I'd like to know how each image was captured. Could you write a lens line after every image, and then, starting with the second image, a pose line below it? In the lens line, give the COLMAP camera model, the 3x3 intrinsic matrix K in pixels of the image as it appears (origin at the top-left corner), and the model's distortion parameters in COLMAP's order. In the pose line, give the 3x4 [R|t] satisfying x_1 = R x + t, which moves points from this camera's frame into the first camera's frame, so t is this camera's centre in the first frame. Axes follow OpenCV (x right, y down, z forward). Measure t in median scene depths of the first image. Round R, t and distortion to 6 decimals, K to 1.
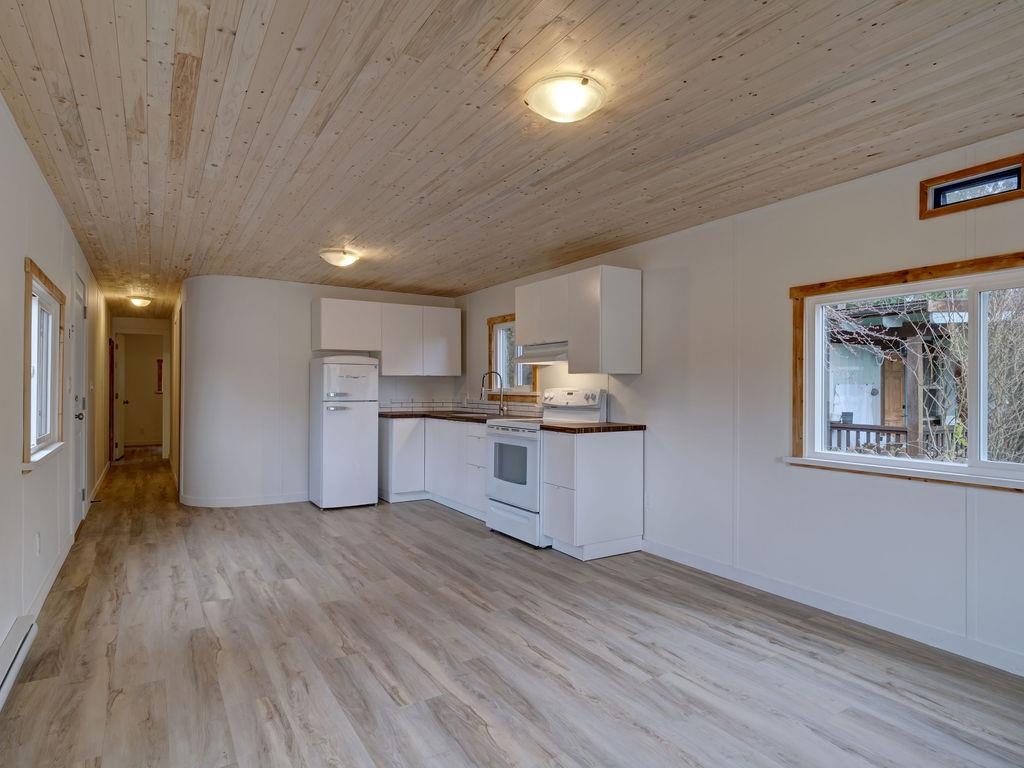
lens RADIAL K [[586.3, 0, 514.1], [0, 586.3, 386.3], [0, 0, 1]] dist [0.007957, -0.004151]
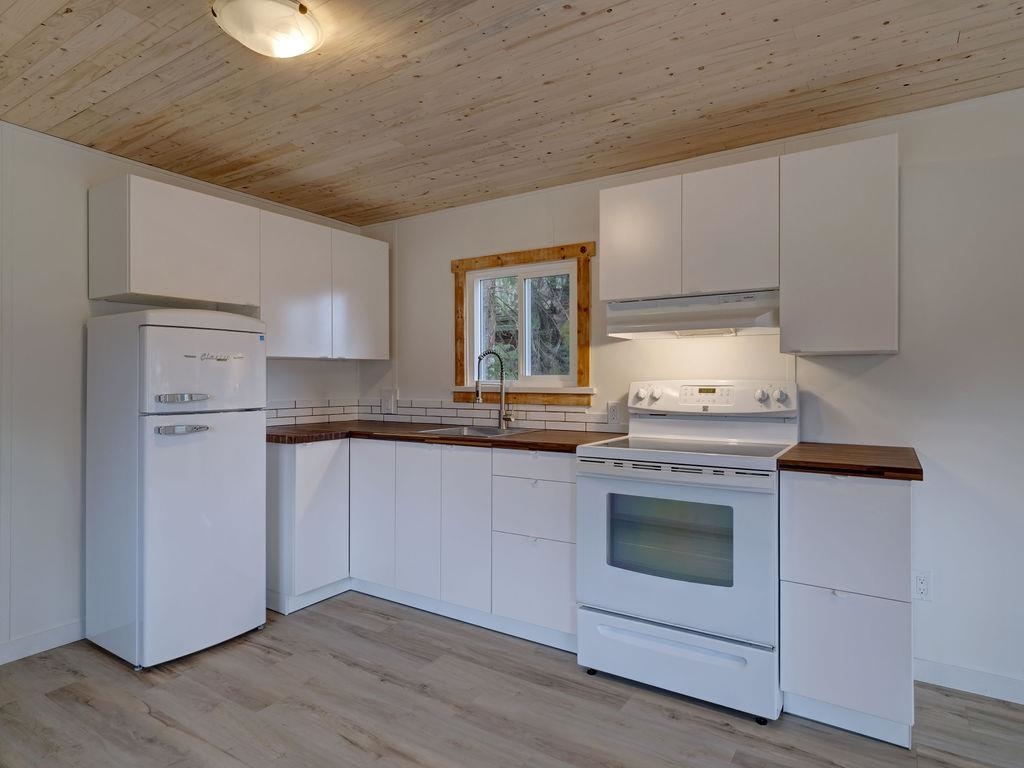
lens RADIAL K [[586.3, 0, 512.7], [0, 586.3, 376.6], [0, 0, 1]] dist [0.007957, -0.004151]
pose [[0.905785, -0.001032, 0.423737, -0.306992], [0.001693, 0.999998, -0.001185, -0.000514], [-0.423734, 0.001791, 0.905785, 0.586880]]
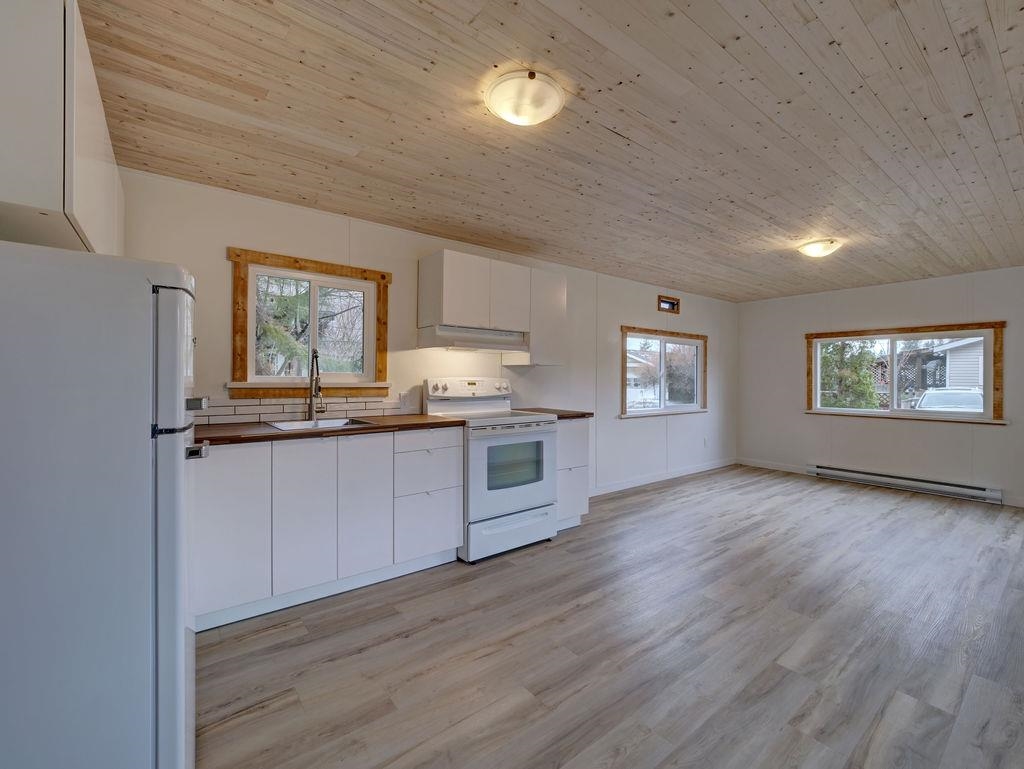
lens RADIAL K [[446.0, 0, 535.4], [0, 446.0, 378.0], [0, 0, 1]] dist [-0.002704, 0.001617]
pose [[-0.126684, -0.004706, 0.991932, -0.632241], [-0.012379, 0.999918, 0.003163, -0.000274], [-0.991866, -0.011879, -0.126732, 1.003601]]
